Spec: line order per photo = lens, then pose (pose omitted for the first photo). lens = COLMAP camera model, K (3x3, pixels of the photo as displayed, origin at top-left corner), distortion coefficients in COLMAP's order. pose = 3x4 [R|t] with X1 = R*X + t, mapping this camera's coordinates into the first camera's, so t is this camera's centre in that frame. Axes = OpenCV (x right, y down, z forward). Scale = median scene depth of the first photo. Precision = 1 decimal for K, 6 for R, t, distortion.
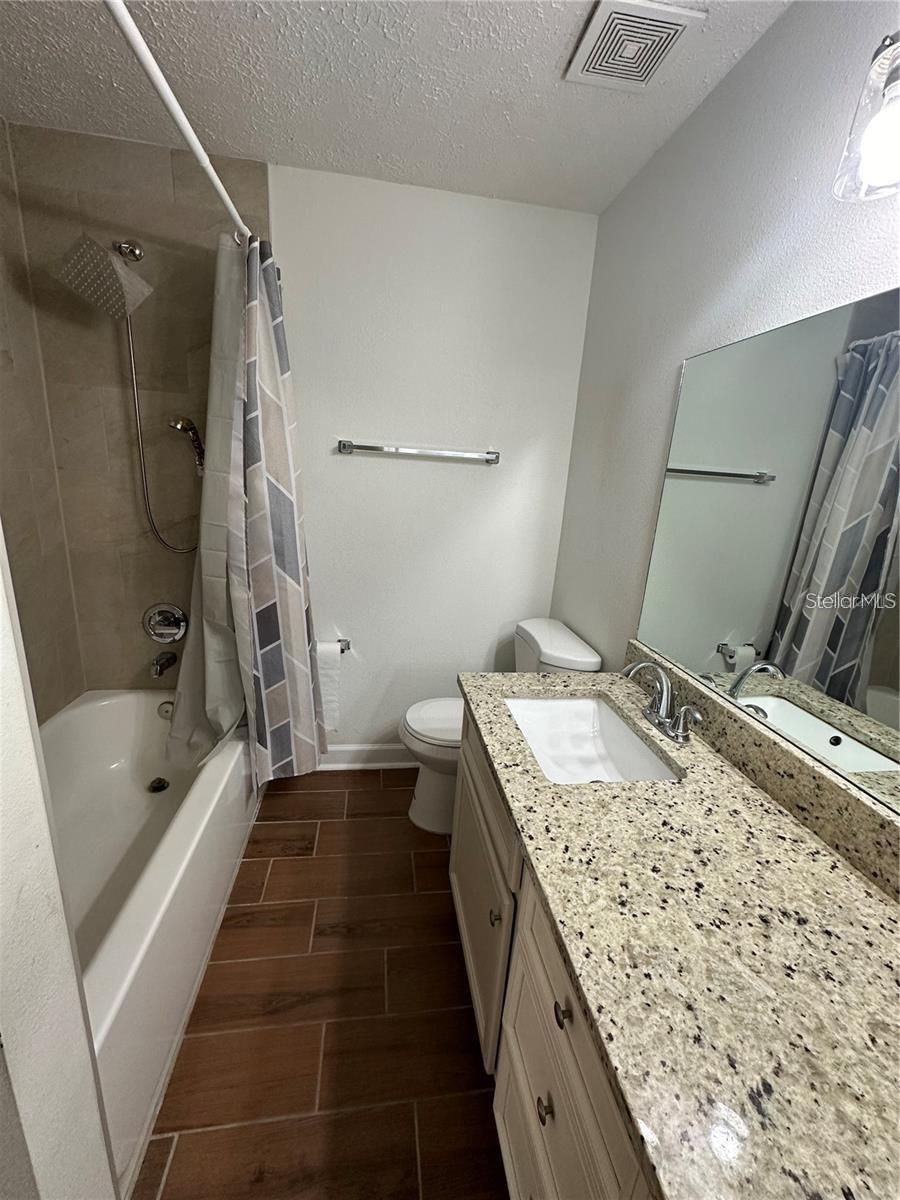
lens RADIAL K [[478.4, 0, 450.0], [0, 478.4, 600.0], [0, 0, 1]] dist [-0.002214, 0.000394]
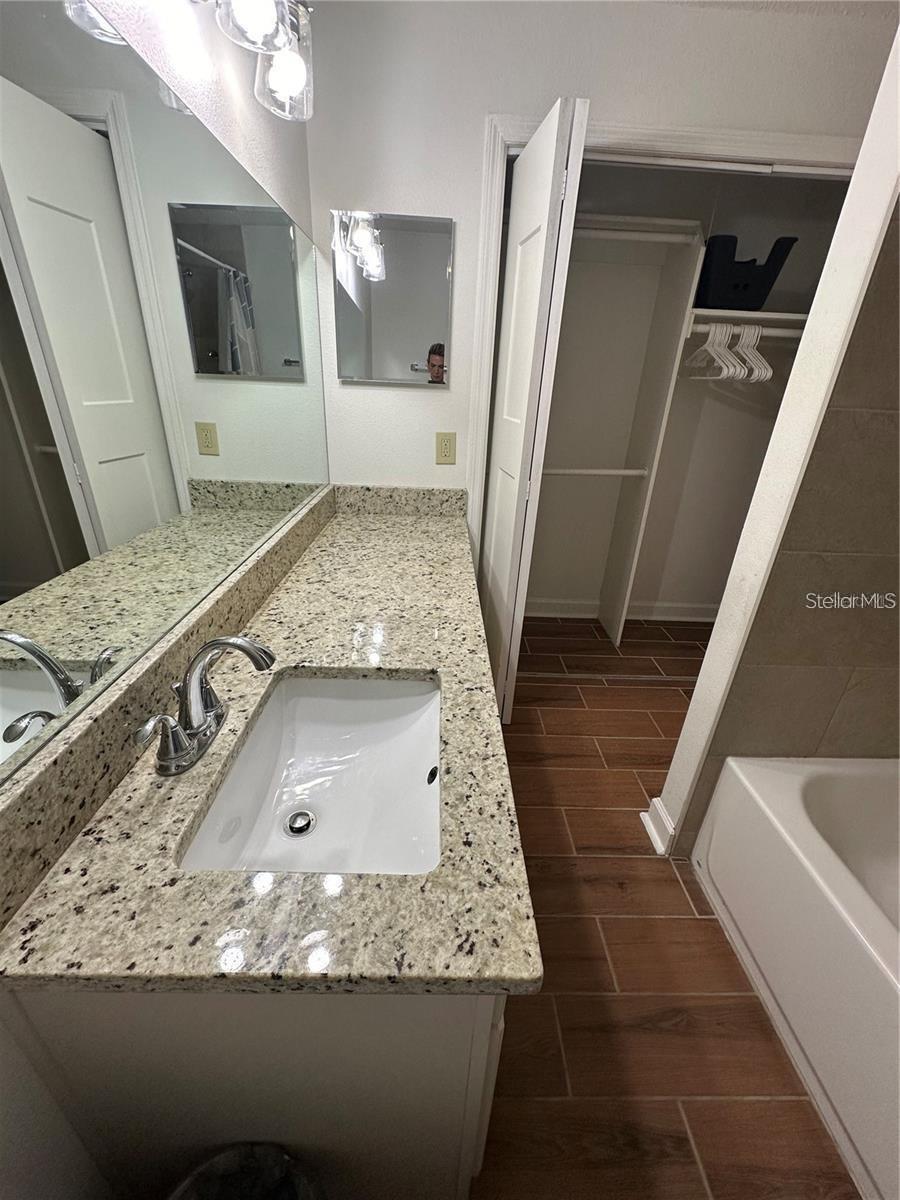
lens RADIAL K [[478.4, 0, 450.0], [0, 478.4, 600.0], [0, 0, 1]] dist [-0.002214, 0.000394]
pose [[-0.985236, -0.155007, 0.072681, 0.142783], [-0.072710, 0.763205, 0.642053, -0.362346], [-0.154993, 0.627289, -0.763208, 1.663784]]
